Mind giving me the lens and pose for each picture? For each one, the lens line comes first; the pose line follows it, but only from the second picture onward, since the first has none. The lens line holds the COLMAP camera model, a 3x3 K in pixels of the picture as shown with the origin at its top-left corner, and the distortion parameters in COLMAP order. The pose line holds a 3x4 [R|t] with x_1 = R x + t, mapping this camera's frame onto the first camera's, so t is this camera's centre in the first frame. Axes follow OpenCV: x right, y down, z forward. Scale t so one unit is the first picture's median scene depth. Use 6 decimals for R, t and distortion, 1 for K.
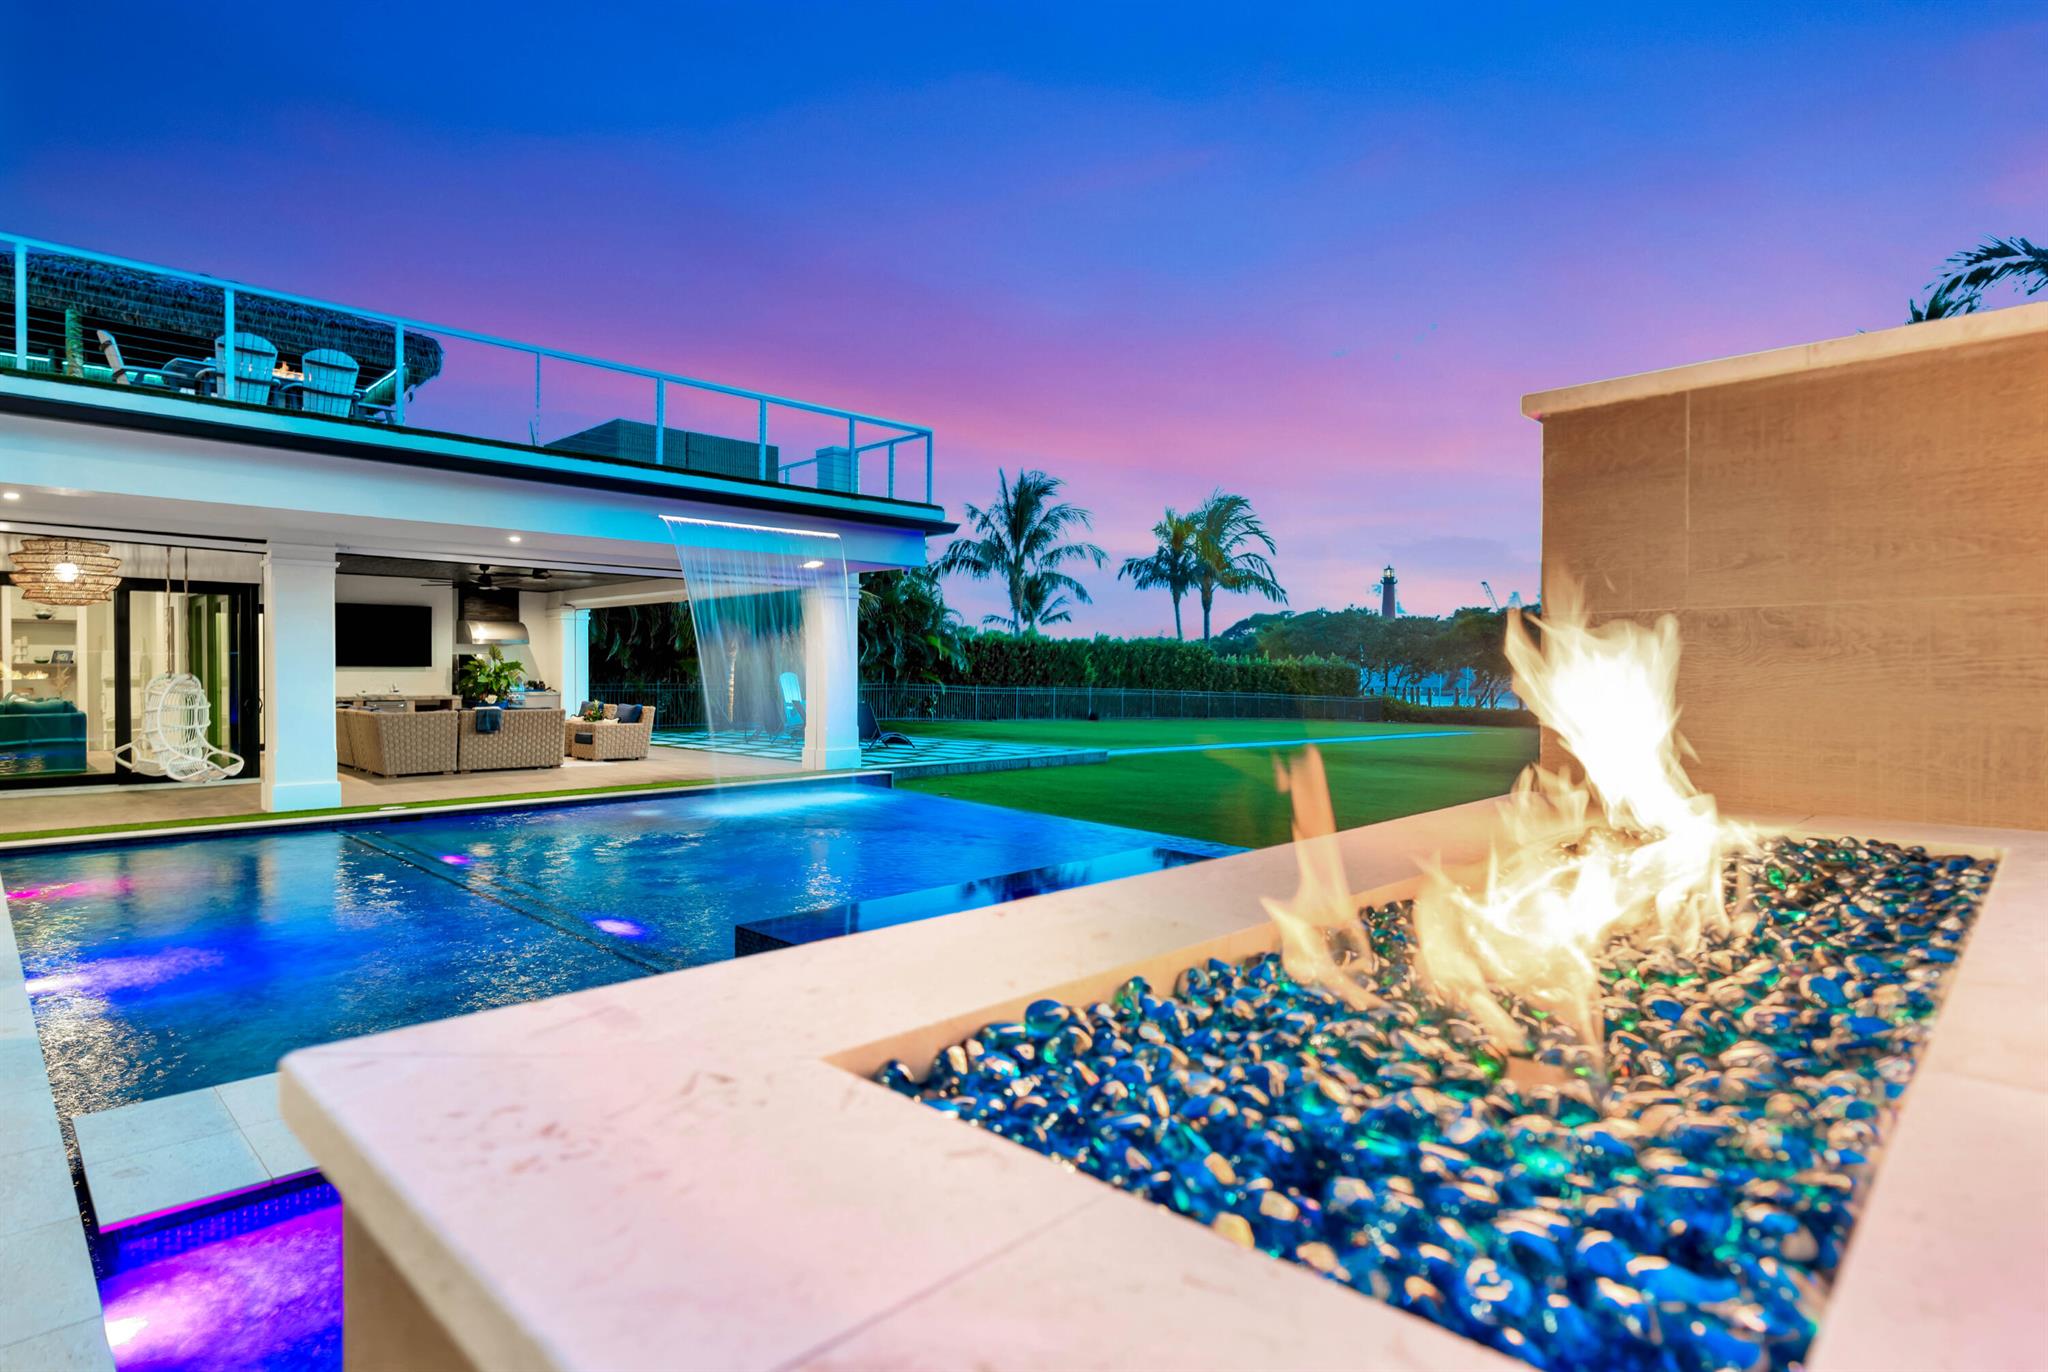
lens RADIAL K [[1069.3, 0, 1032.9], [0, 1069.3, 678.9], [0, 0, 1]] dist [-0.013353, -0.000175]
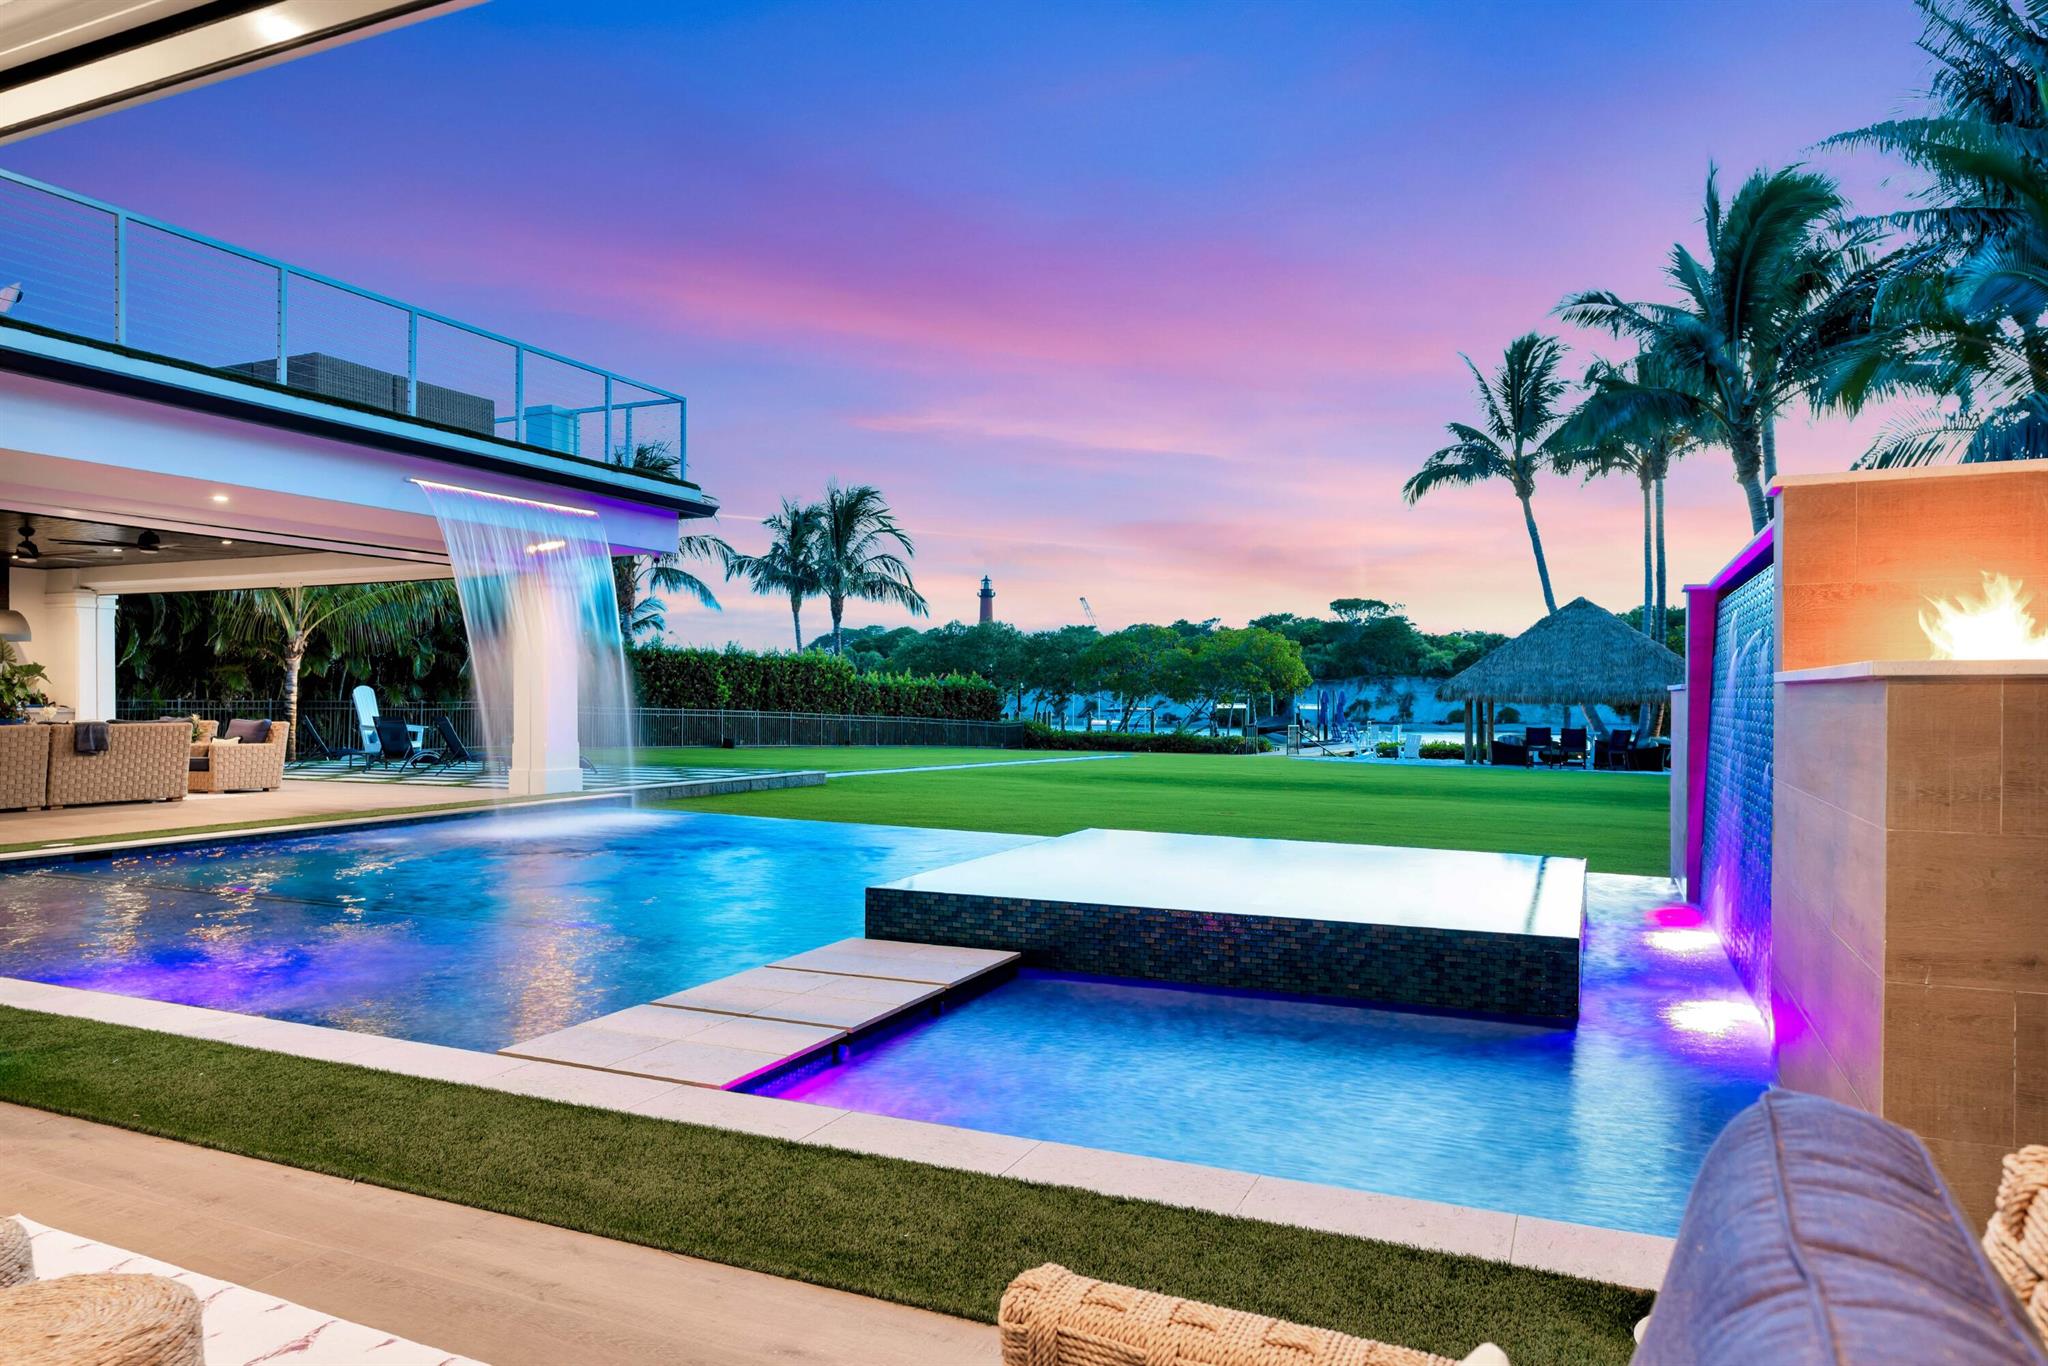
lens RADIAL K [[1303.9, 0, 1009.6], [0, 1303.9, 692.0], [0, 0, 1]] dist [-0.007443, 0.000315]
pose [[0.939875, 0.003605, 0.341500, -0.082364], [0.000271, 0.999936, -0.011303, 0.006630], [-0.341519, 0.010716, 0.939814, -0.028383]]
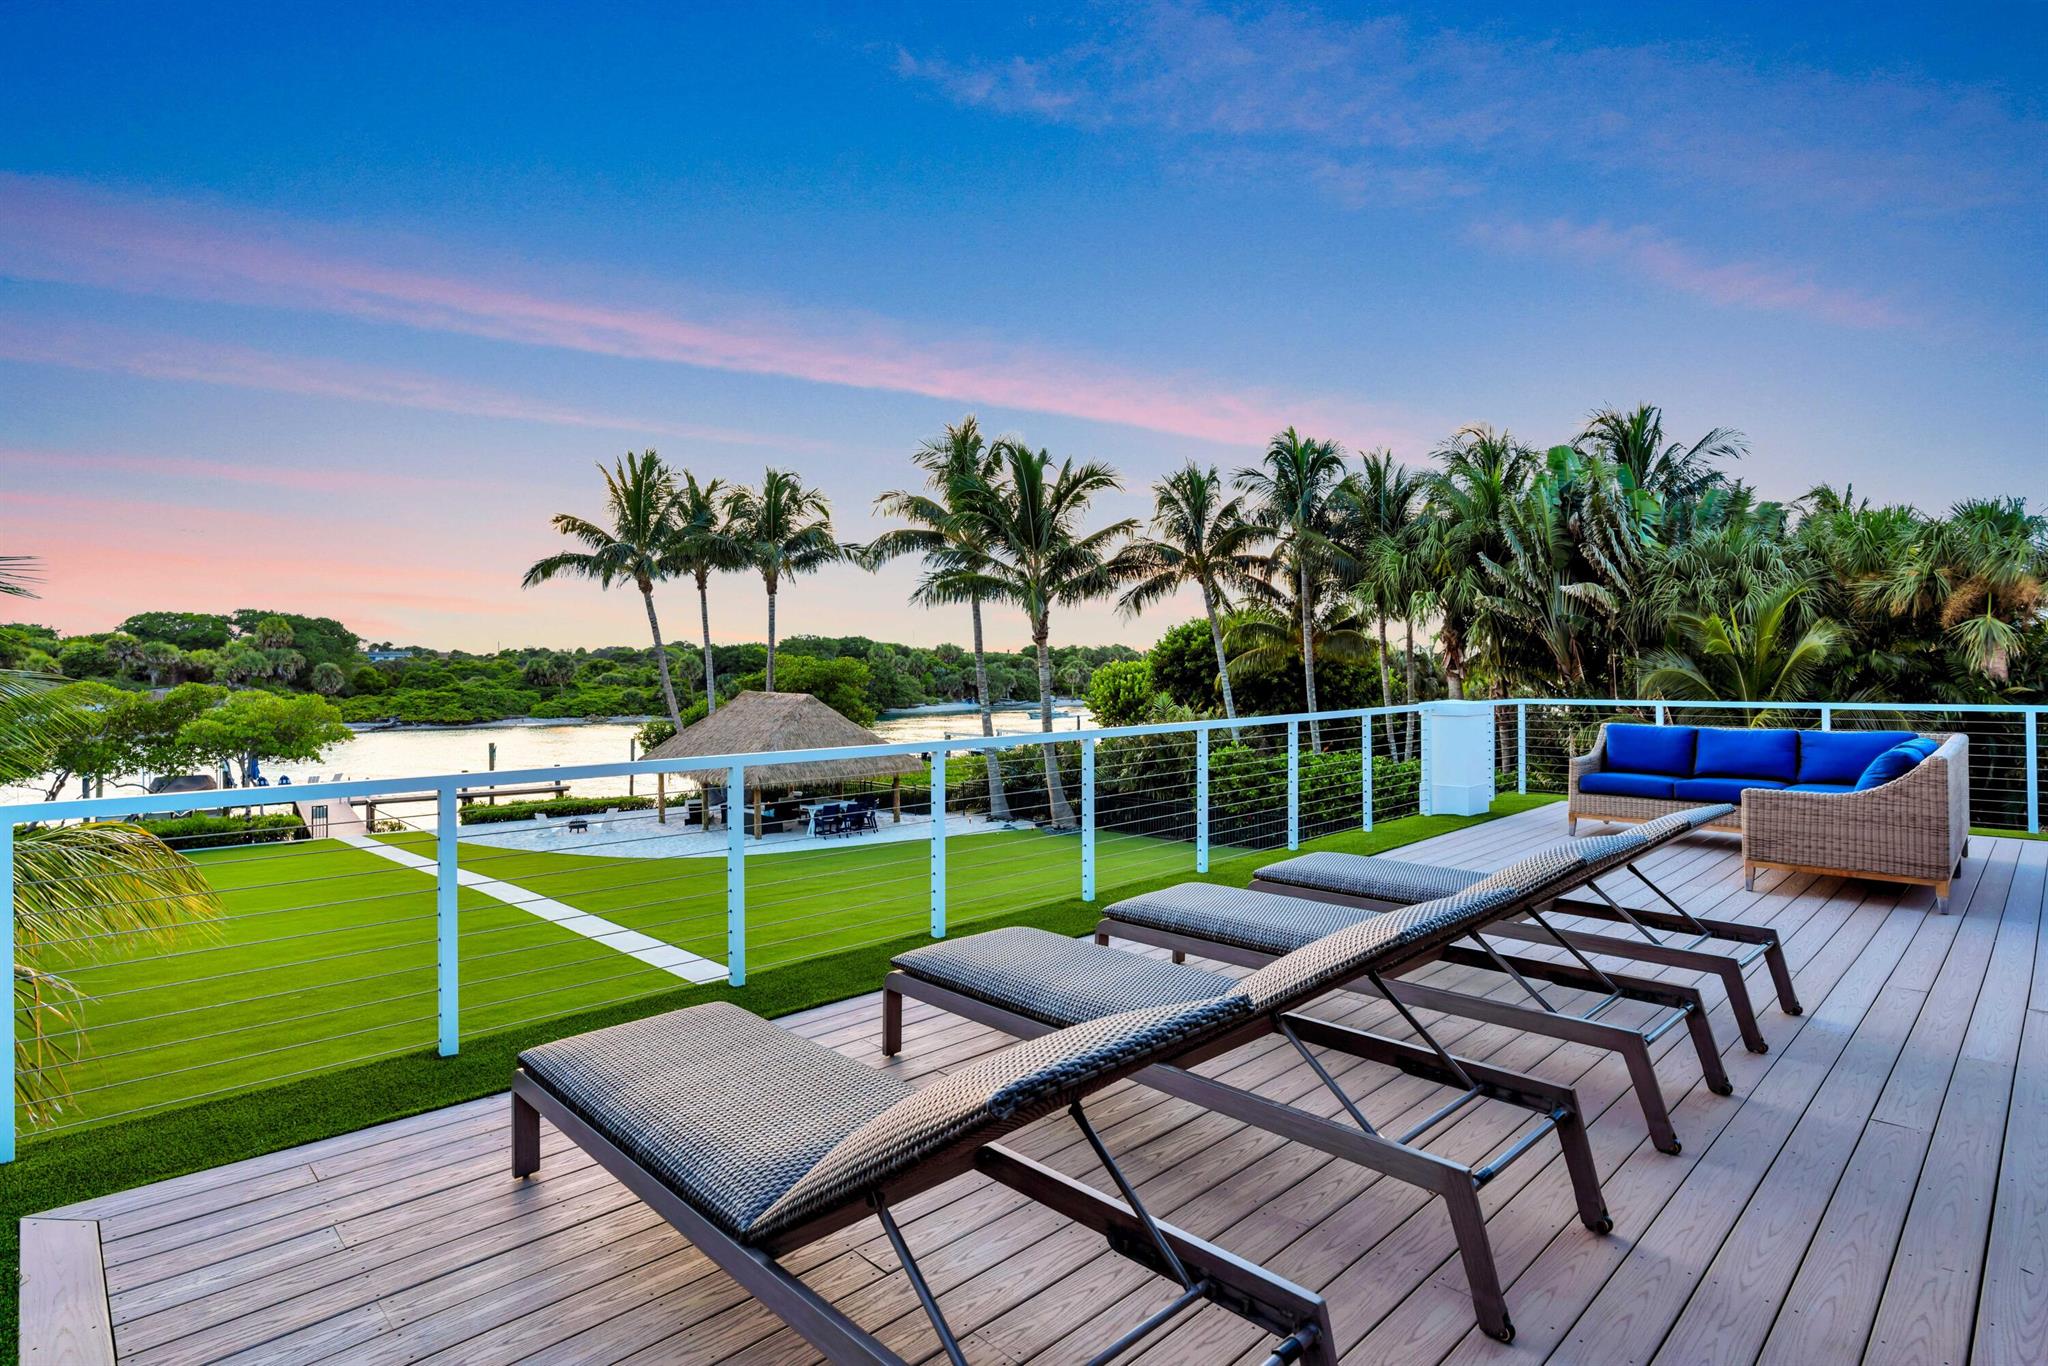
lens RADIAL K [[1043.1, 0, 1001.8], [0, 1043.1, 664.4], [0, 0, 1]] dist [0.000967, -0.000319]
pose [[0.044342, -0.000306, 0.999016, -0.341076], [0.015474, 0.999880, -0.000381, -0.101632], [-0.998897, 0.015476, 0.044342, 0.507447]]
